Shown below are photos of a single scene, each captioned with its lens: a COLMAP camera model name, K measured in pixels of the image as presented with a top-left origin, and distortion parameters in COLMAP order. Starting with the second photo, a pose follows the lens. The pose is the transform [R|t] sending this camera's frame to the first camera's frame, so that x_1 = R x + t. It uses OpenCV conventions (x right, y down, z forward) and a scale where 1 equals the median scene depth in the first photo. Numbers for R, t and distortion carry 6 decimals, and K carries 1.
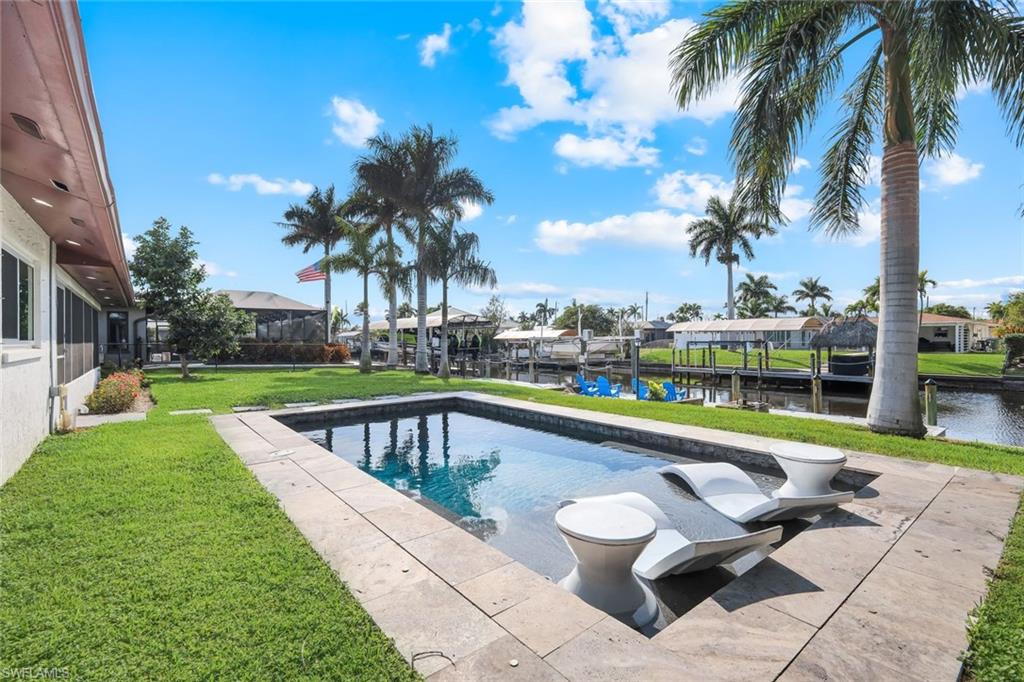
lens RADIAL K [[460.9, 0, 512.0], [0, 460.9, 341.0], [0, 0, 1]] dist [-0.017327, 0.000051]
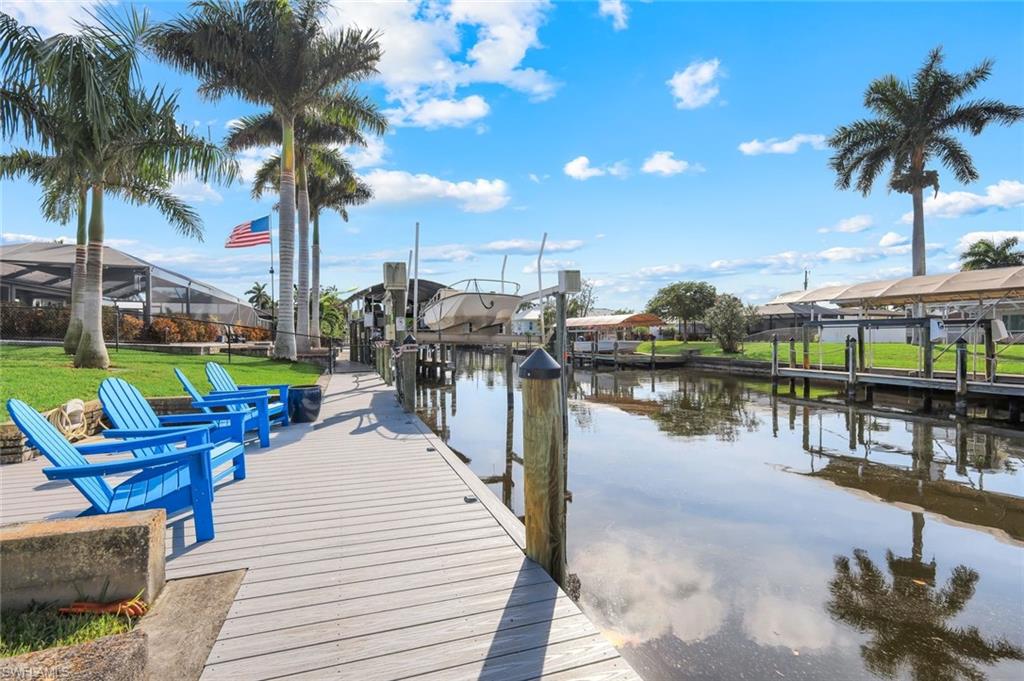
lens RADIAL K [[458.1, 0, 512.0], [0, 458.1, 340.5], [0, 0, 1]] dist [0.006869, 0.000315]
pose [[0.943651, 0.012091, -0.330721, 0.229019], [-0.012968, 0.999916, -0.000446, 0.027834], [0.330688, 0.004710, 0.943728, 0.354695]]
